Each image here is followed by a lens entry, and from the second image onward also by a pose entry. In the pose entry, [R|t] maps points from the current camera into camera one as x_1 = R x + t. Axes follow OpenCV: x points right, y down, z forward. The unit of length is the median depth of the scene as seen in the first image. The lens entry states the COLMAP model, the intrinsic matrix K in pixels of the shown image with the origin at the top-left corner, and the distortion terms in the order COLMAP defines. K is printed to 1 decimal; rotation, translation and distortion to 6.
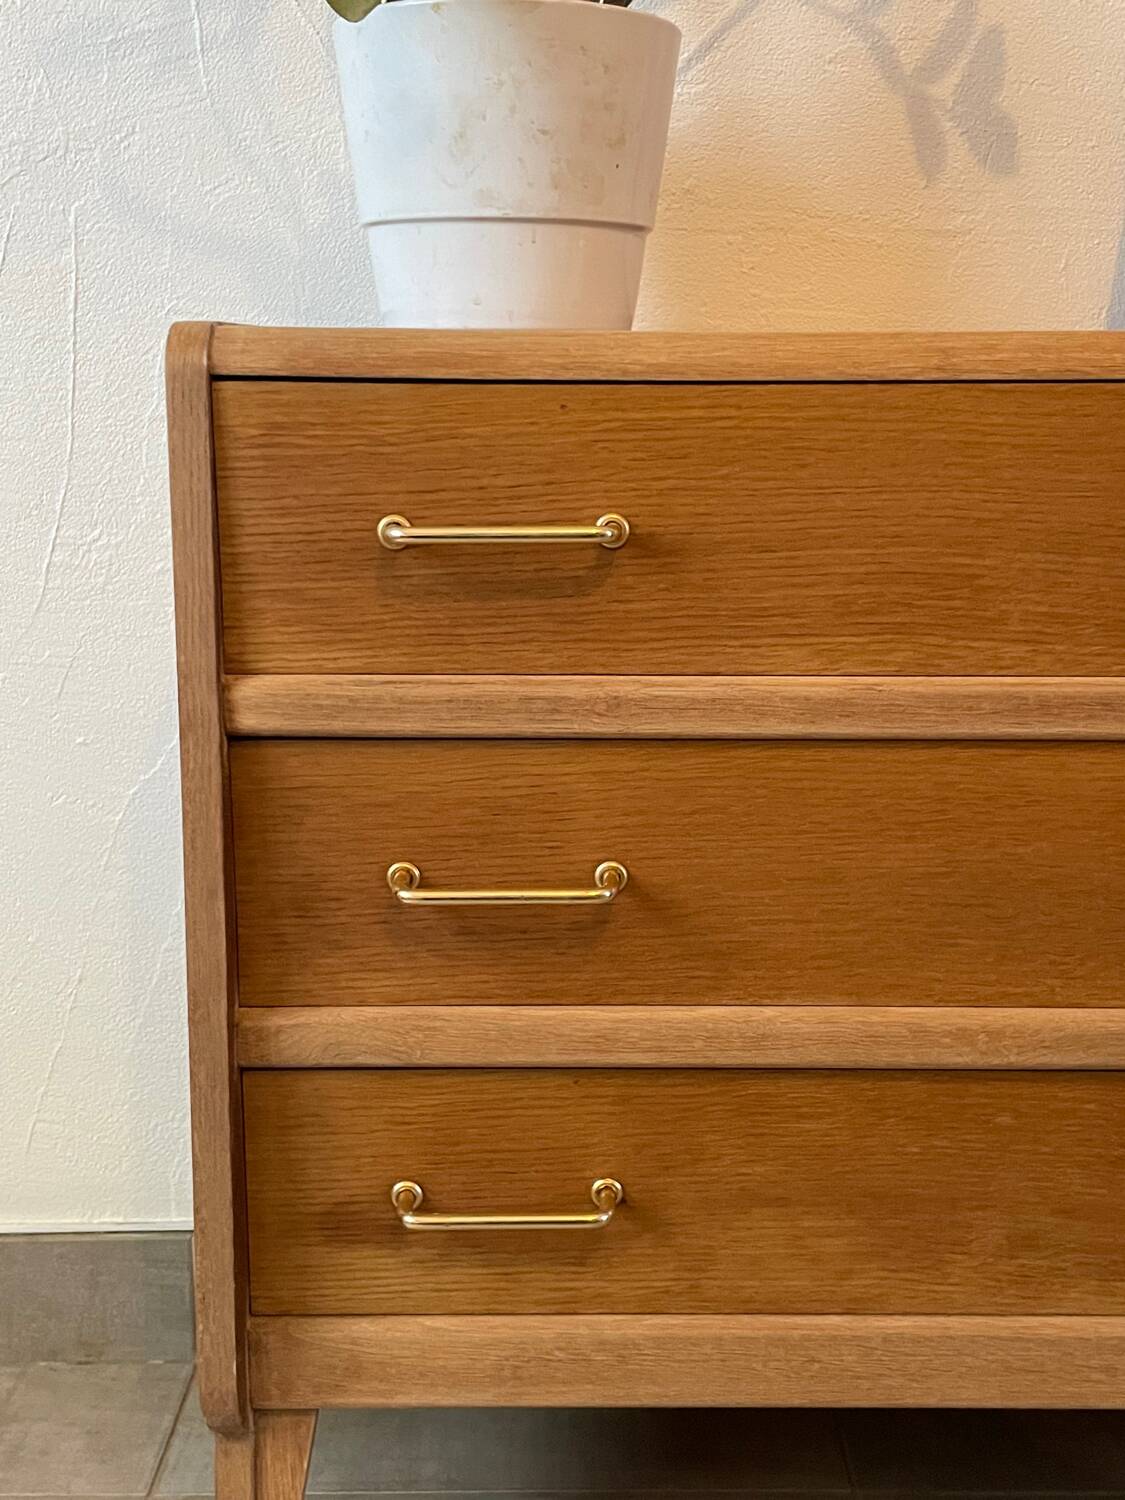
lens RADIAL K [[1660.8, 0, 574.8], [0, 1660.8, 737.5], [0, 0, 1]] dist [0.117933, -0.216305]
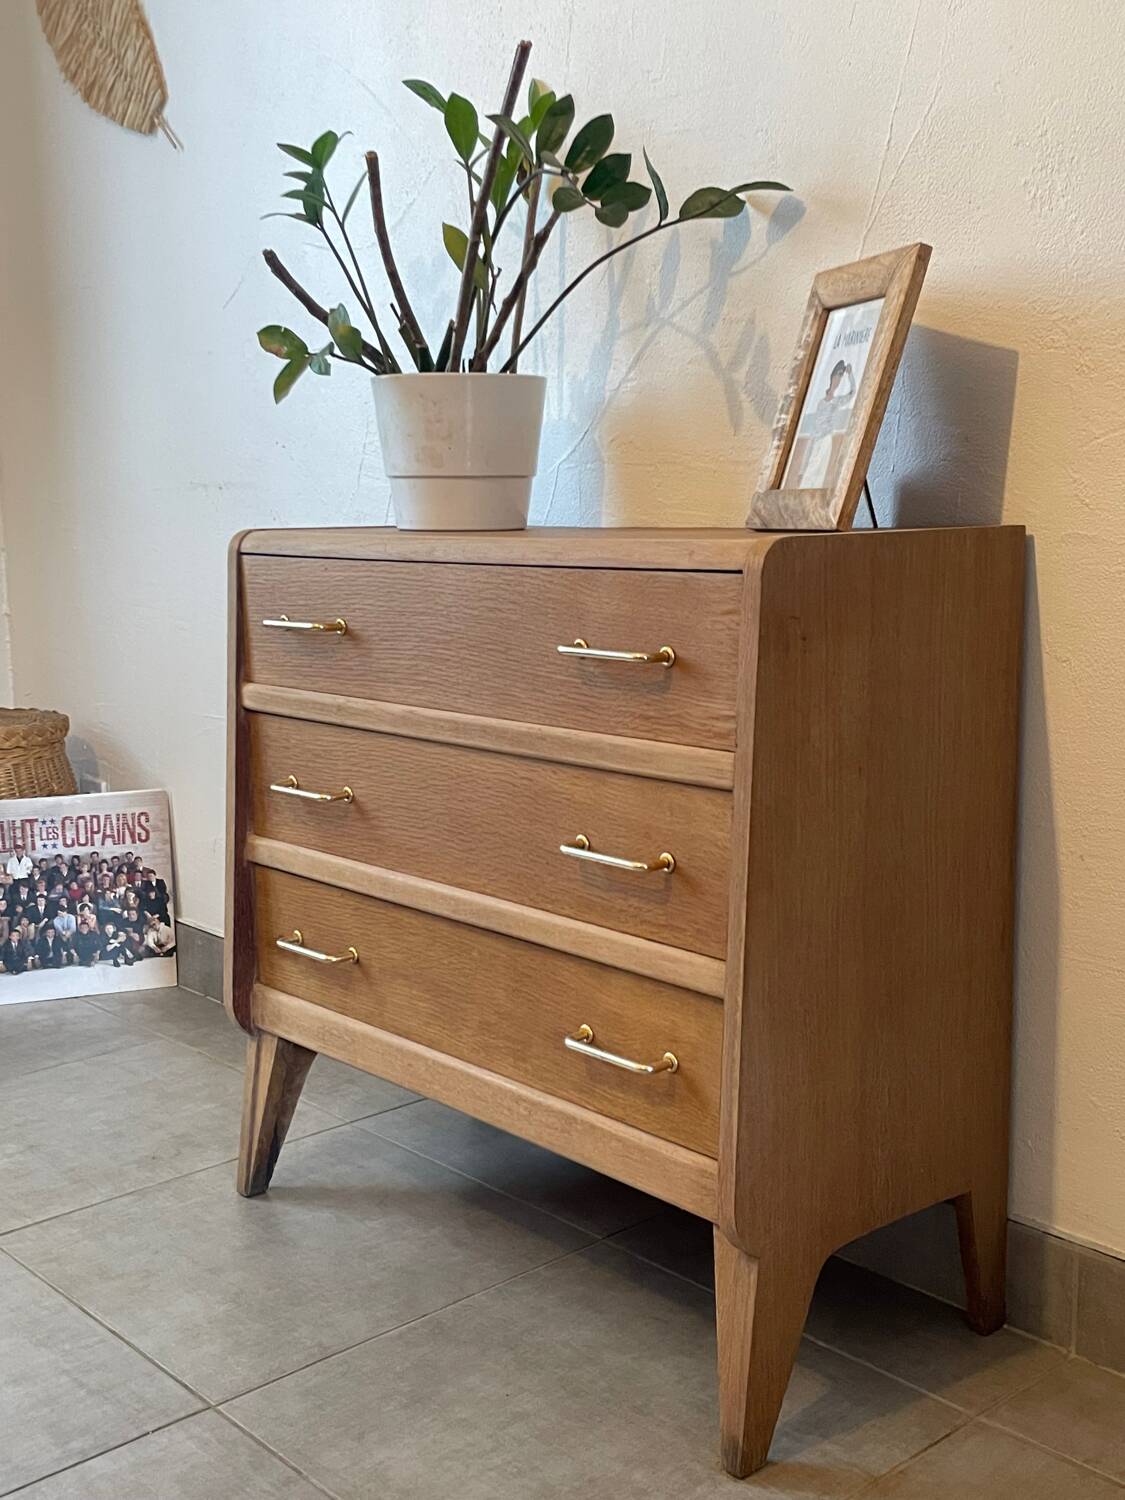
lens RADIAL K [[1657.0, 0, 575.0], [0, 1657.0, 766.7], [0, 0, 1]] dist [0.123185, -0.225143]
pose [[0.669439, 0.109977, -0.734681, 1.699992], [-0.149677, 0.988667, 0.011613, -0.016110], [0.727632, 0.102191, 0.678313, -0.192585]]
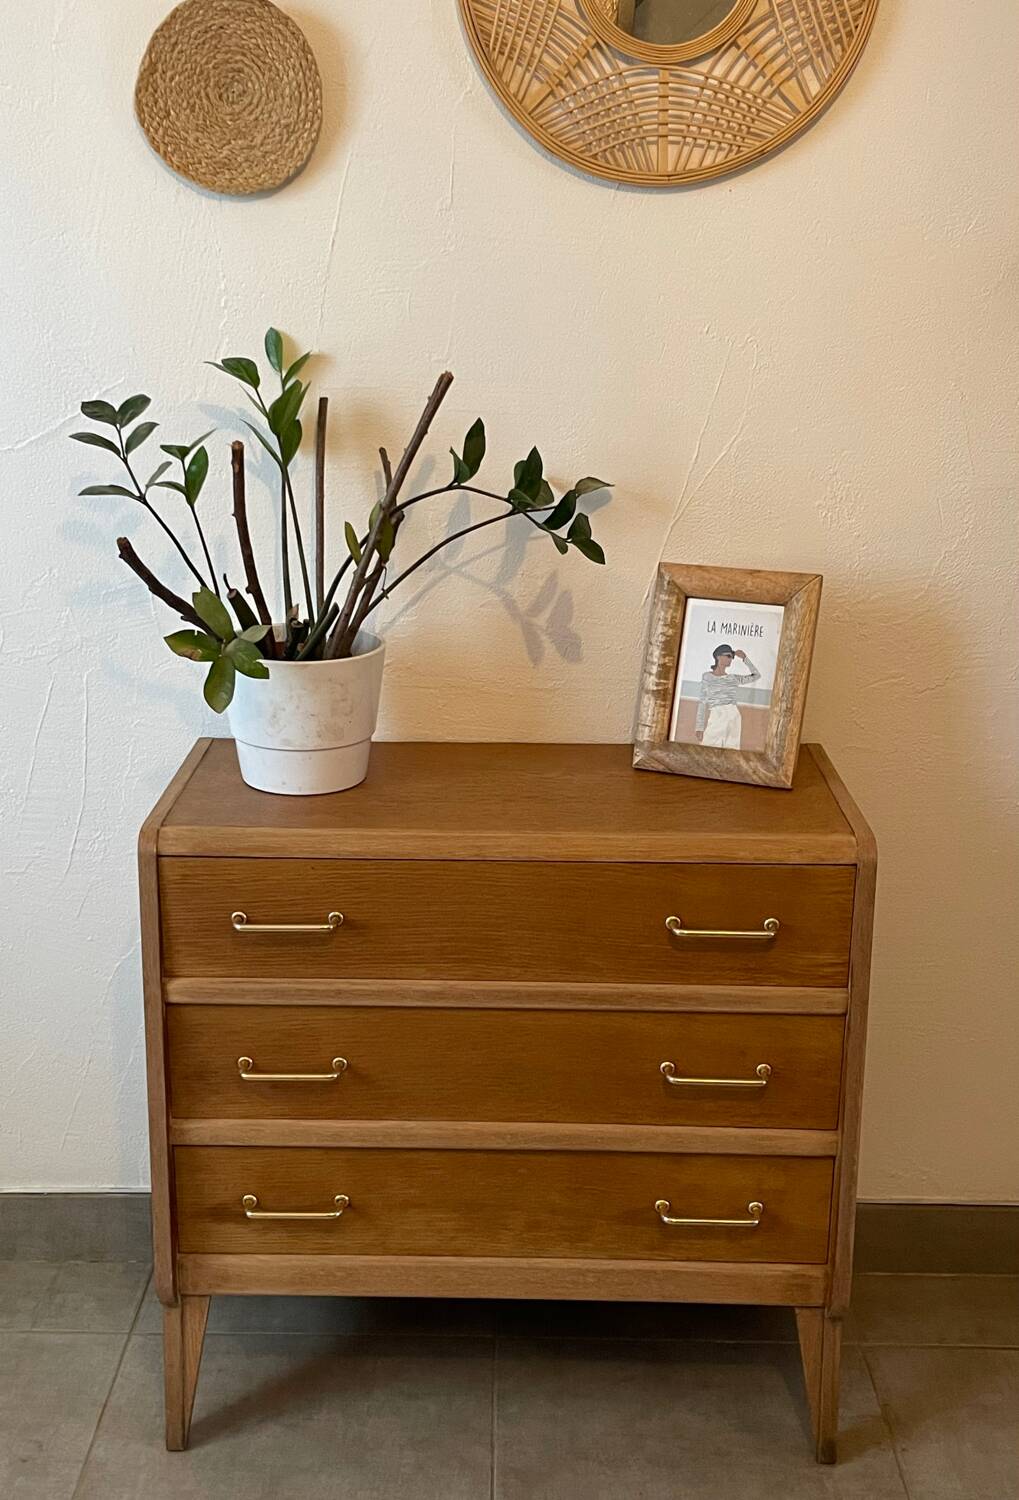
lens RADIAL K [[1644.8, 0, 477.1], [0, 1644.8, 762.9], [0, 0, 1]] dist [0.130110, -0.252384]
pose [[0.999582, 0.009324, -0.027359, 0.256834], [-0.006838, 0.995953, 0.089617, -0.504093], [0.028084, -0.089393, 0.995600, -1.122285]]
